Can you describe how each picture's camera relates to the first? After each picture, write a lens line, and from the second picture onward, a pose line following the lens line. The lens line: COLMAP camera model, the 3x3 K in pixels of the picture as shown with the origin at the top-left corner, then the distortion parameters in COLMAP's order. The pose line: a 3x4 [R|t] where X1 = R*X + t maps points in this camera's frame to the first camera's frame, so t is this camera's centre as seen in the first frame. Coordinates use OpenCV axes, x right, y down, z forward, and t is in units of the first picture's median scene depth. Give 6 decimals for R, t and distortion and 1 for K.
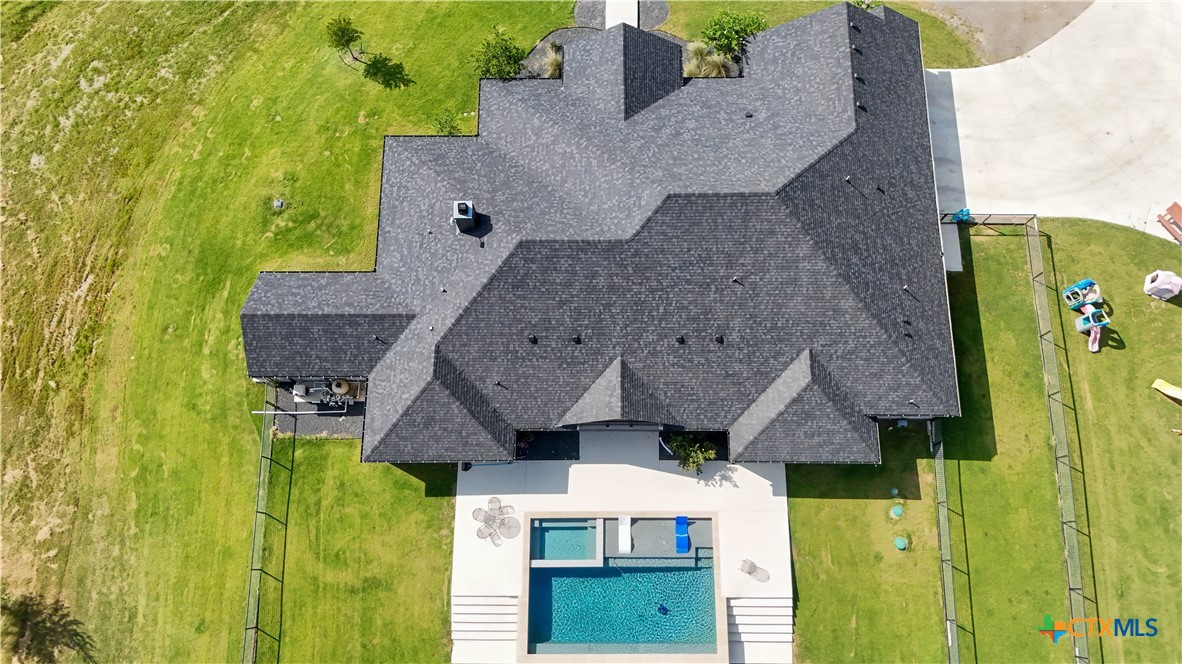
lens RADIAL K [[870.6, 0, 594.3], [0, 870.6, 336.1], [0, 0, 1]] dist [0.081323, -0.080232]
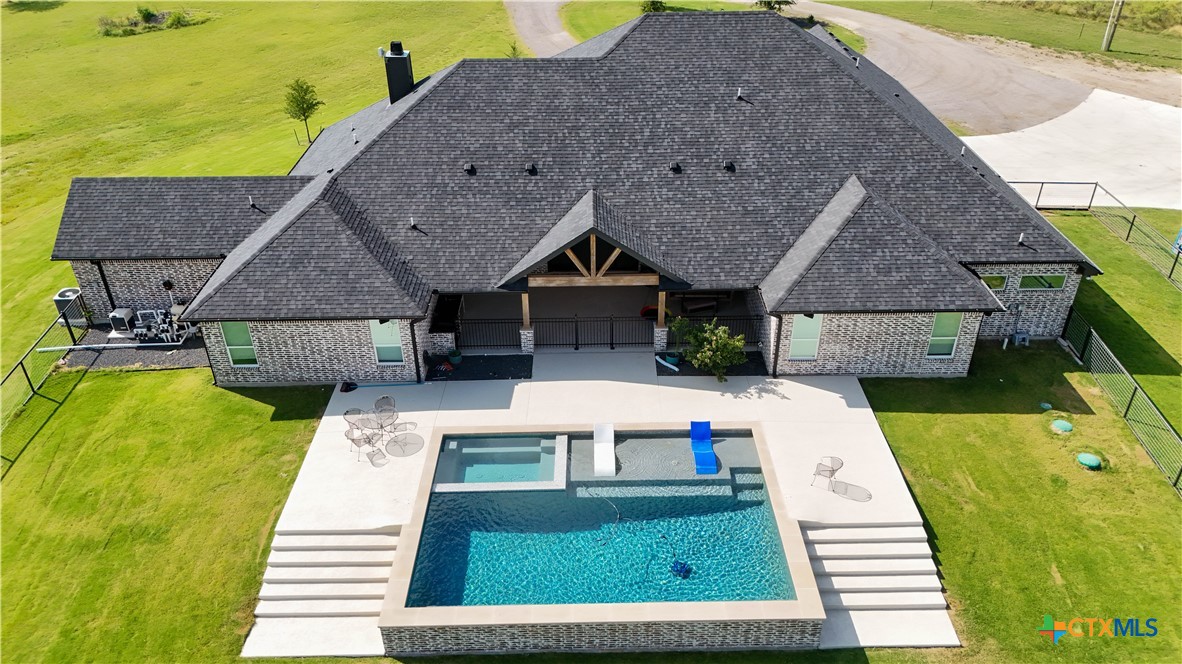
lens RADIAL K [[874.0, 0, 593.9], [0, 874.0, 336.1], [0, 0, 1]] dist [0.040787, -0.004353]
pose [[0.999919, -0.001747, 0.012604, 0.020854], [0.009802, 0.737411, -0.675373, 0.559422], [-0.008114, 0.675442, 0.737368, 0.526563]]
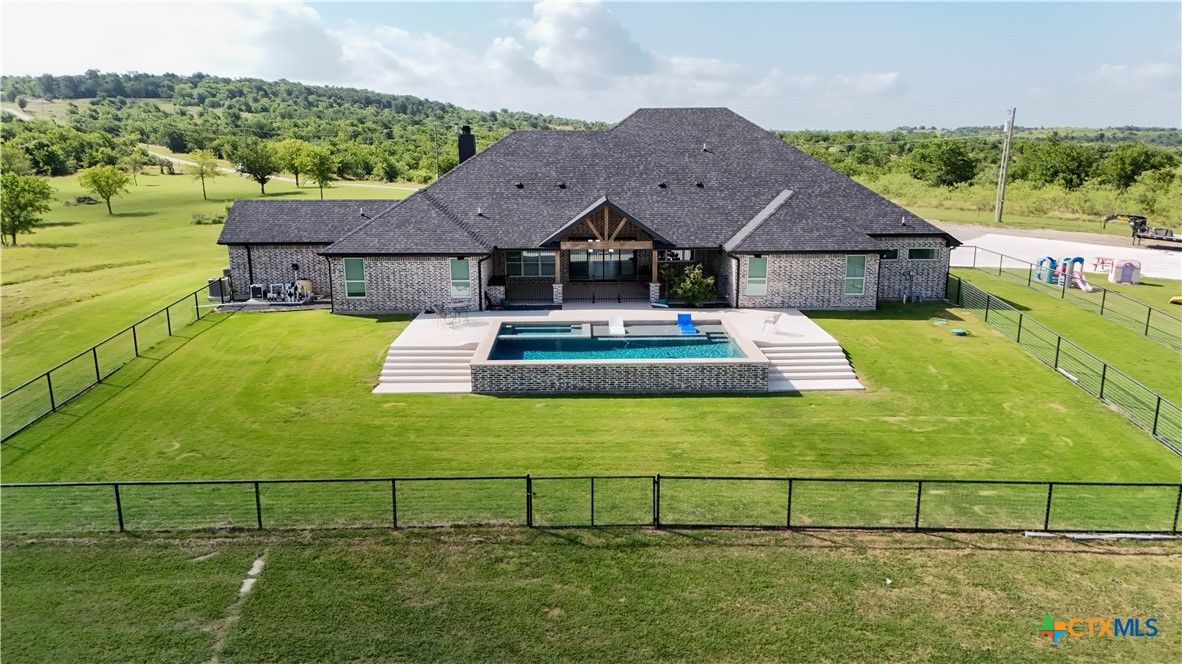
lens RADIAL K [[870.6, 0, 594.3], [0, 870.6, 336.1], [0, 0, 1]] dist [0.081323, -0.080232]
pose [[0.999658, 0.006096, 0.025439, -0.006544], [0.019501, 0.474505, -0.880037, 0.942553], [-0.017436, 0.880232, 0.474224, 0.626025]]
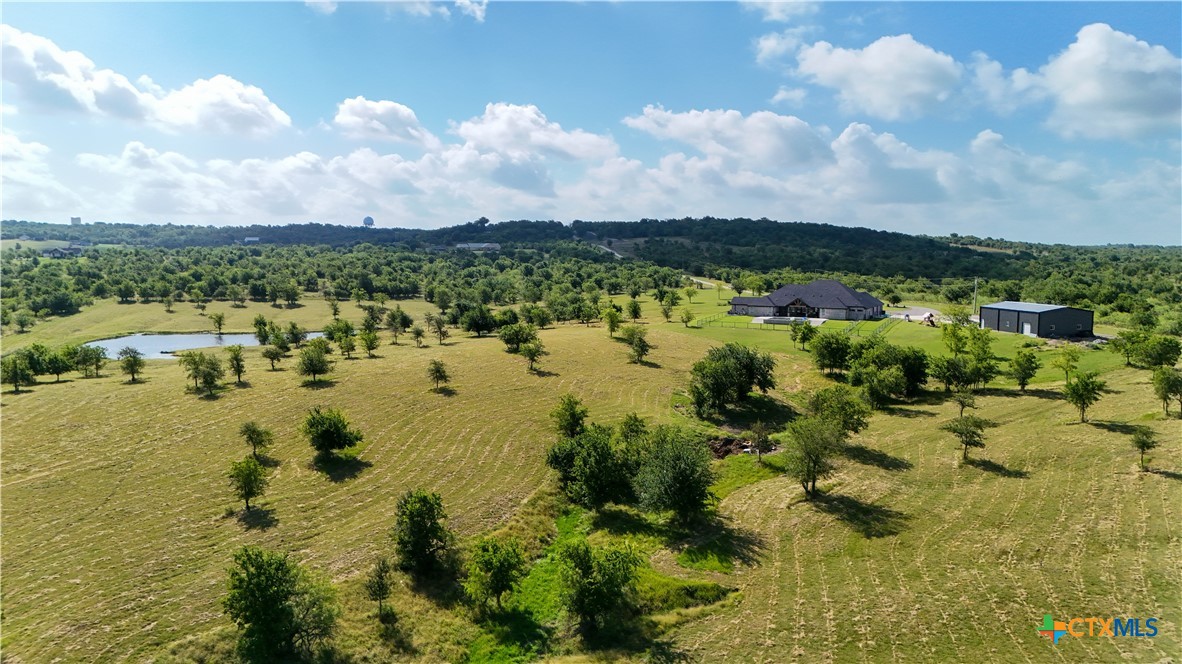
lens RADIAL K [[870.6, 0, 594.3], [0, 870.6, 336.1], [0, 0, 1]] dist [0.081323, -0.080232]
pose [[0.877244, 0.063212, -0.475866, 1.376092], [-0.466395, 0.346944, -0.813699, 4.694952], [0.113663, 0.935753, 0.333836, -0.644182]]
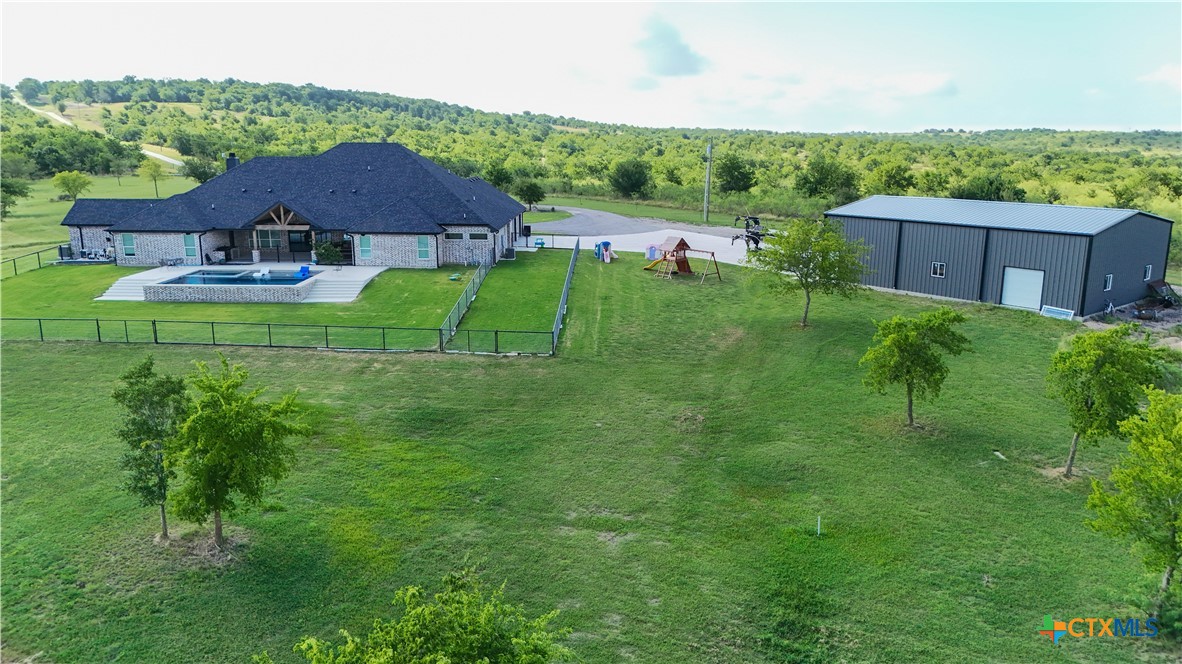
lens RADIAL K [[870.6, 0, 594.3], [0, 870.6, 336.1], [0, 0, 1]] dist [0.081323, -0.080232]
pose [[0.999590, 0.020636, -0.019872, 0.609336], [-0.027287, 0.474541, -0.879810, 1.527243], [-0.008726, 0.879991, 0.474909, 0.404744]]
